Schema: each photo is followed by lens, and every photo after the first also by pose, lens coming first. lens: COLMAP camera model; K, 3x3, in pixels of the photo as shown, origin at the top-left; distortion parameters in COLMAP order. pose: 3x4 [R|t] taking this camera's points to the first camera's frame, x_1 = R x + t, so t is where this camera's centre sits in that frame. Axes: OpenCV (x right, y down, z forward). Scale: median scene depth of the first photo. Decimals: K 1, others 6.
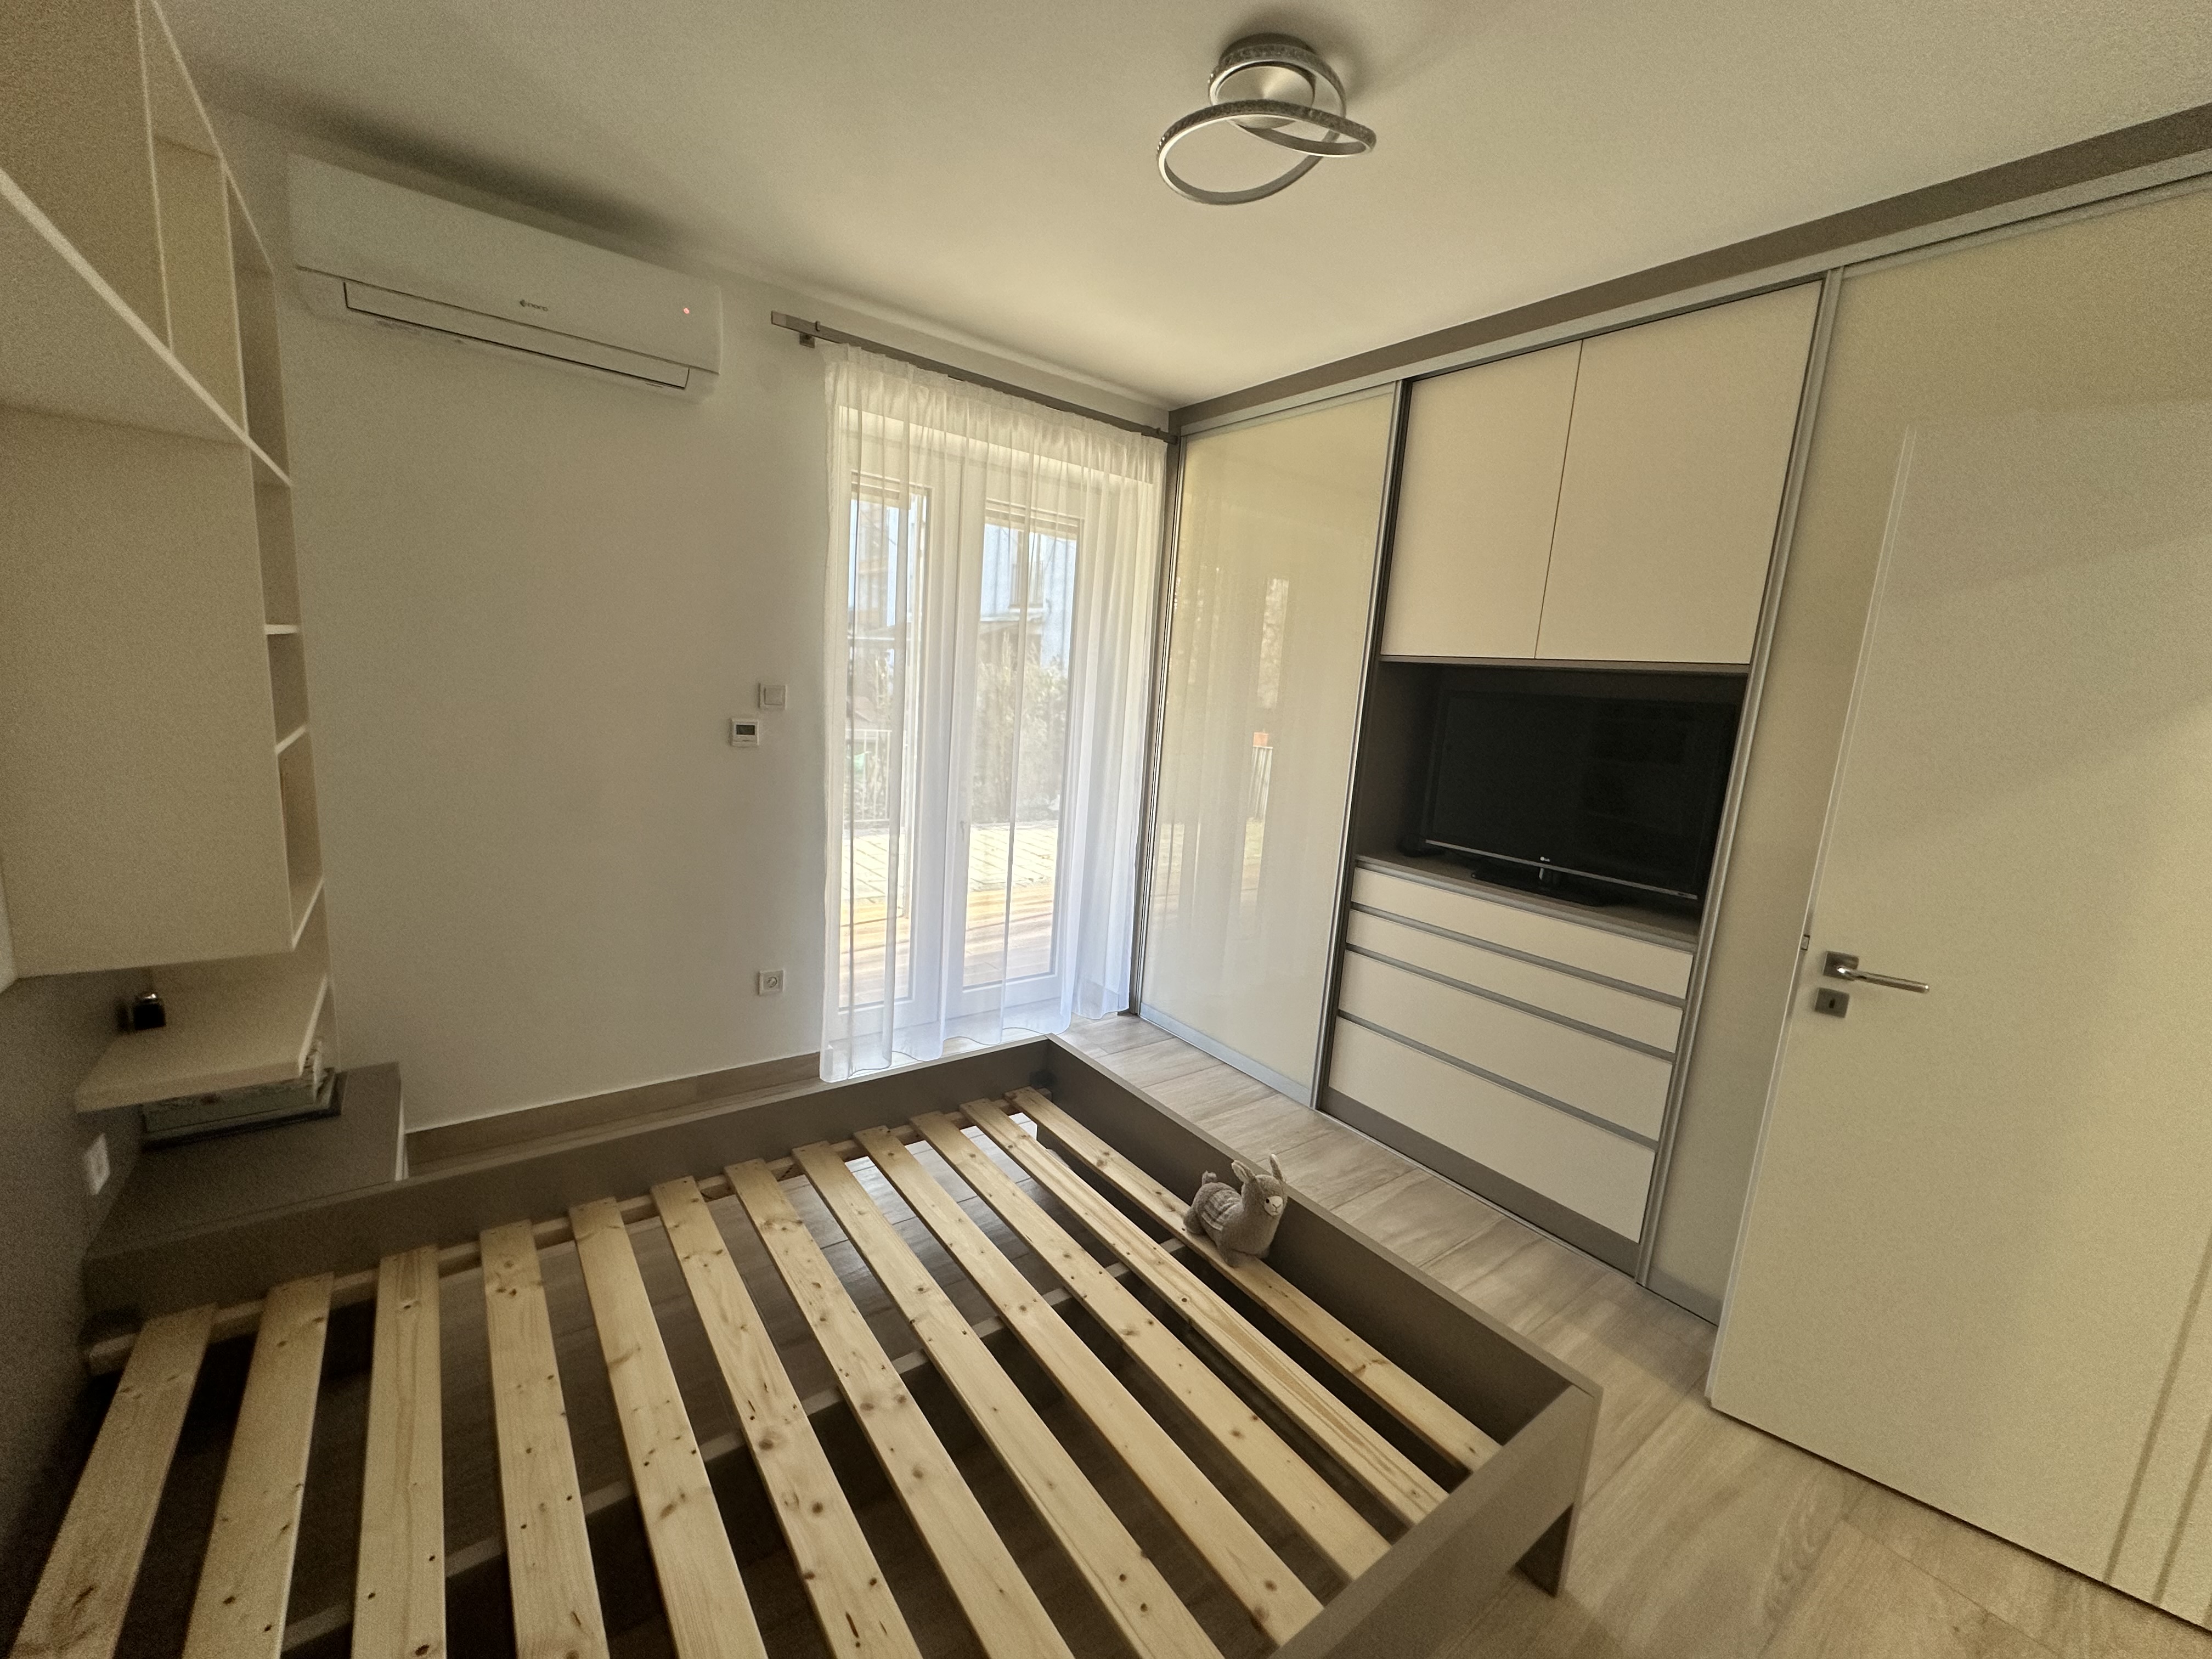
lens RADIAL K [[882.0, 0, 1106.0], [0, 882.0, 829.5], [0, 0, 1]] dist [-0.000714, -0.000286]
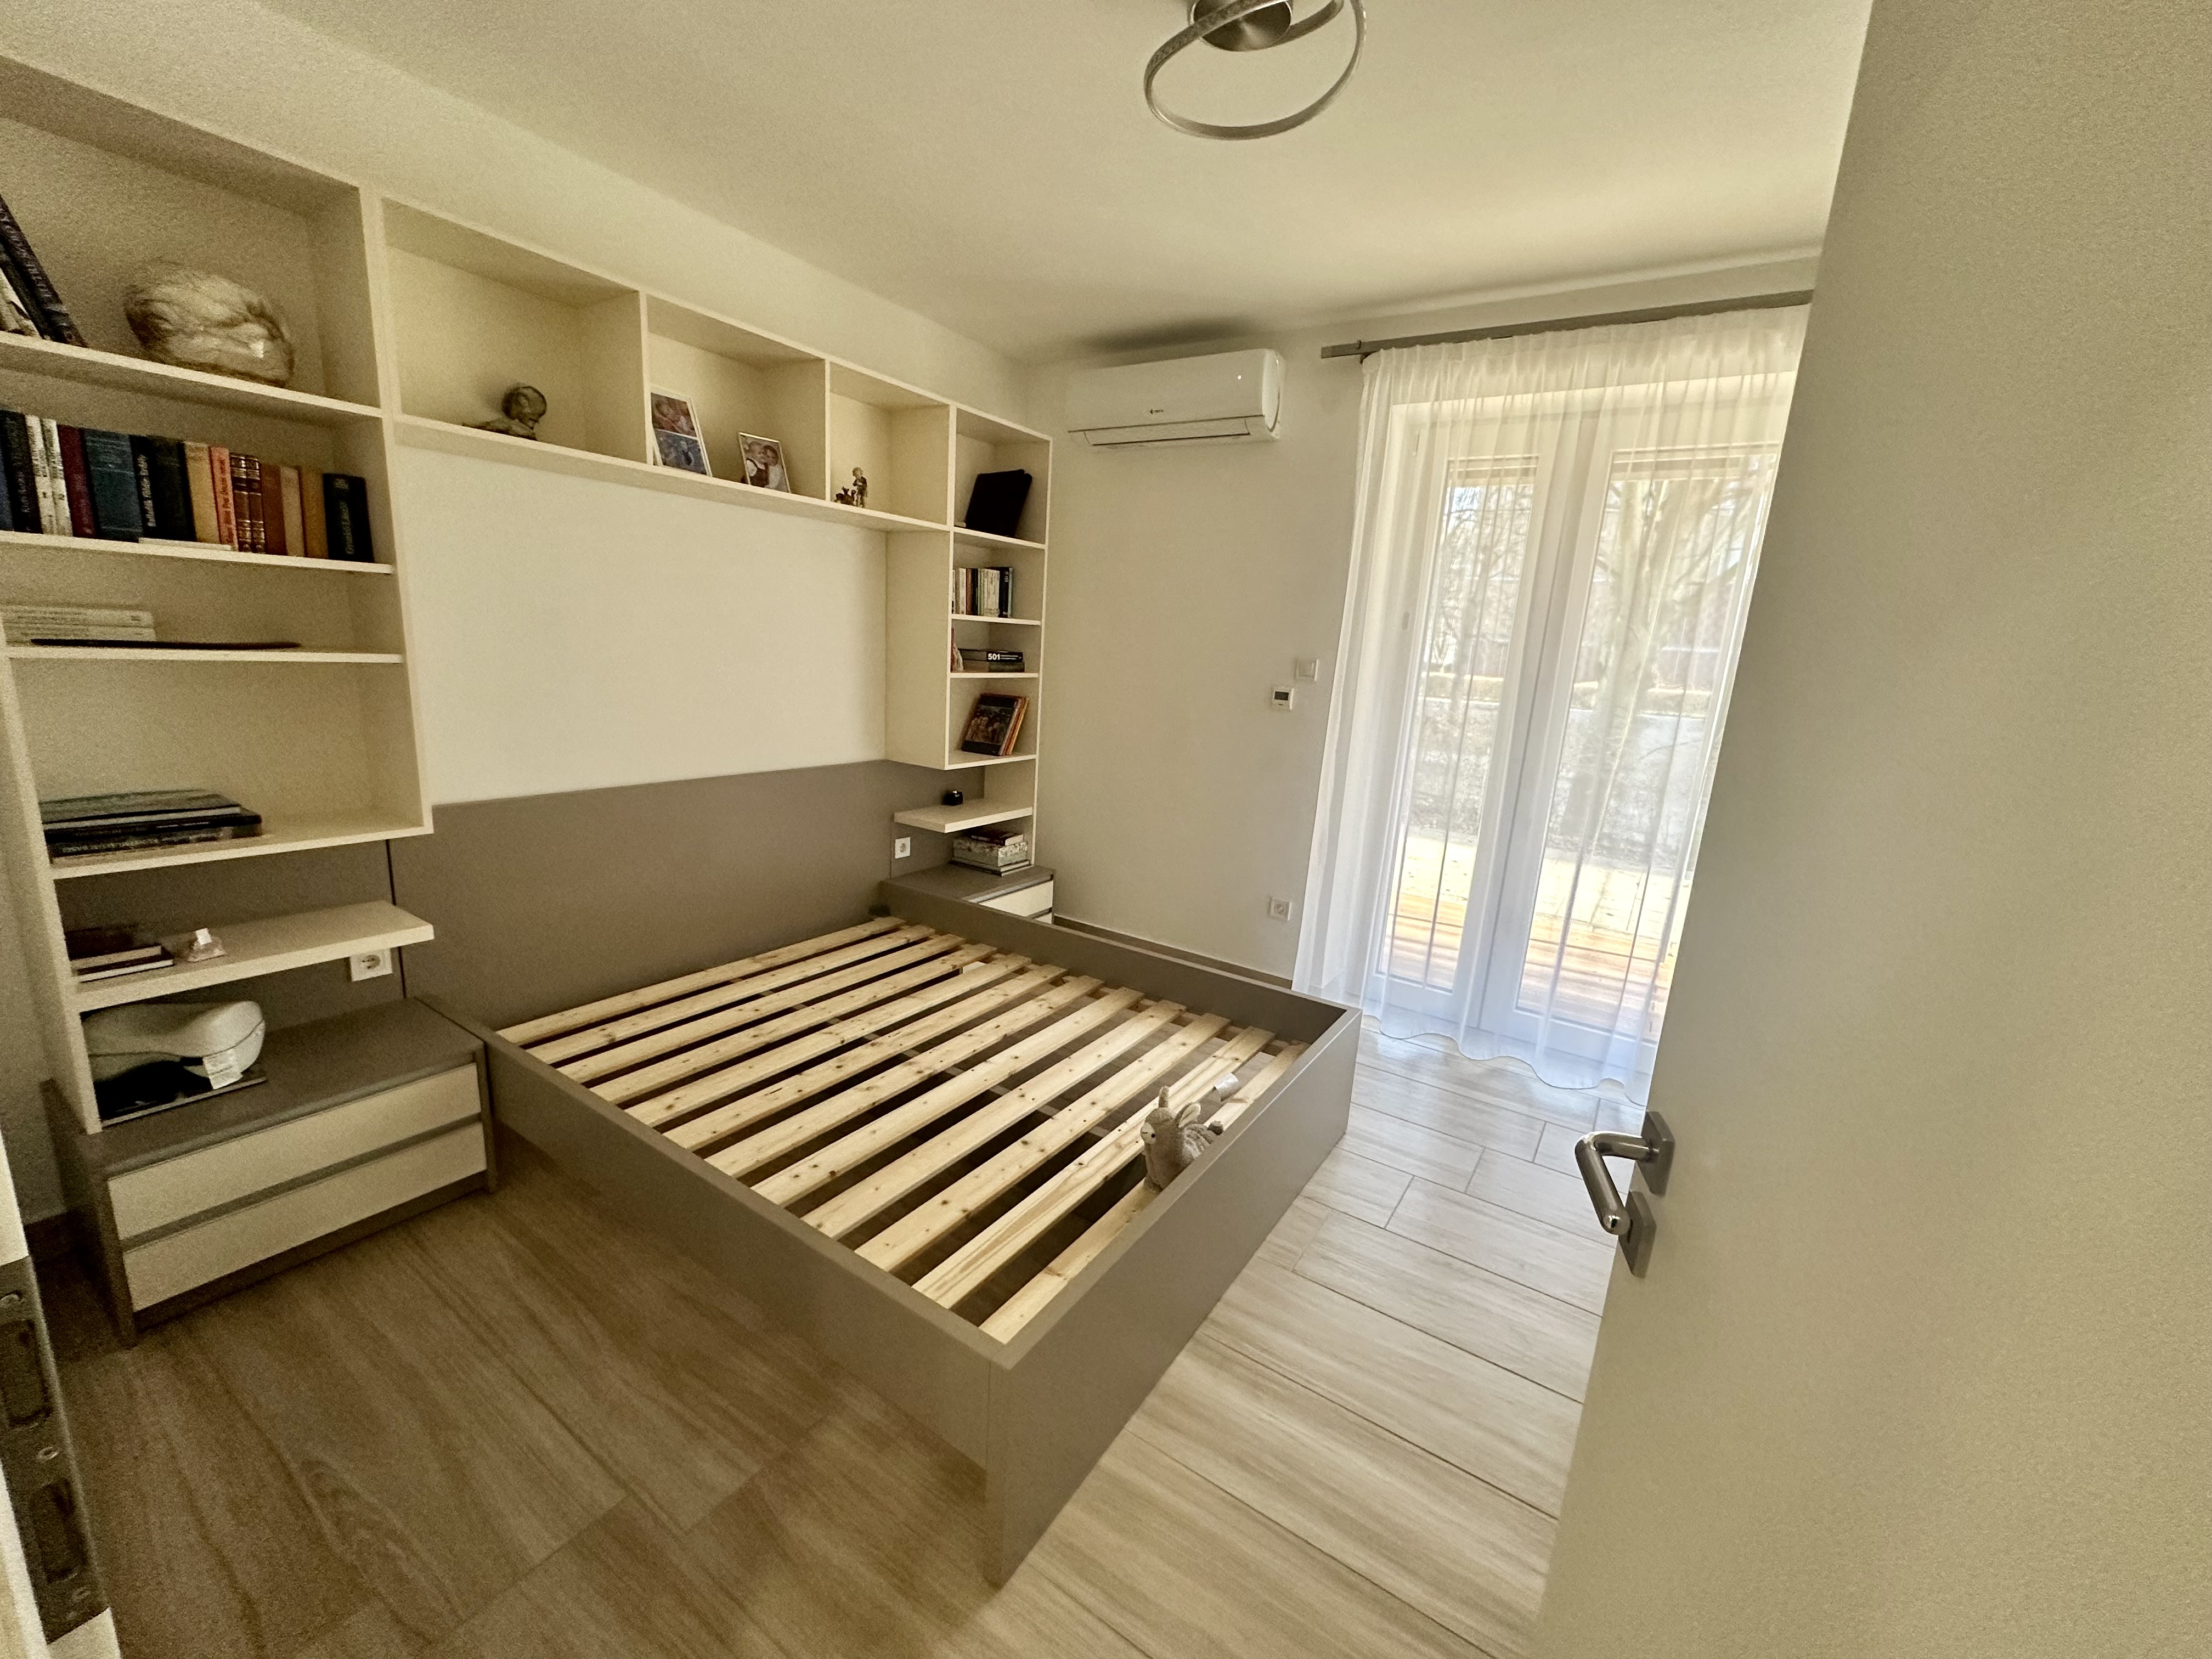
lens RADIAL K [[882.0, 0, 1106.0], [0, 882.0, 829.5], [0, 0, 1]] dist [-0.000714, -0.000286]
pose [[0.332532, 0.149107, -0.931230, 0.692307], [-0.199706, 0.976163, 0.084989, 0.013987], [0.921705, 0.157710, 0.354383, 0.368727]]
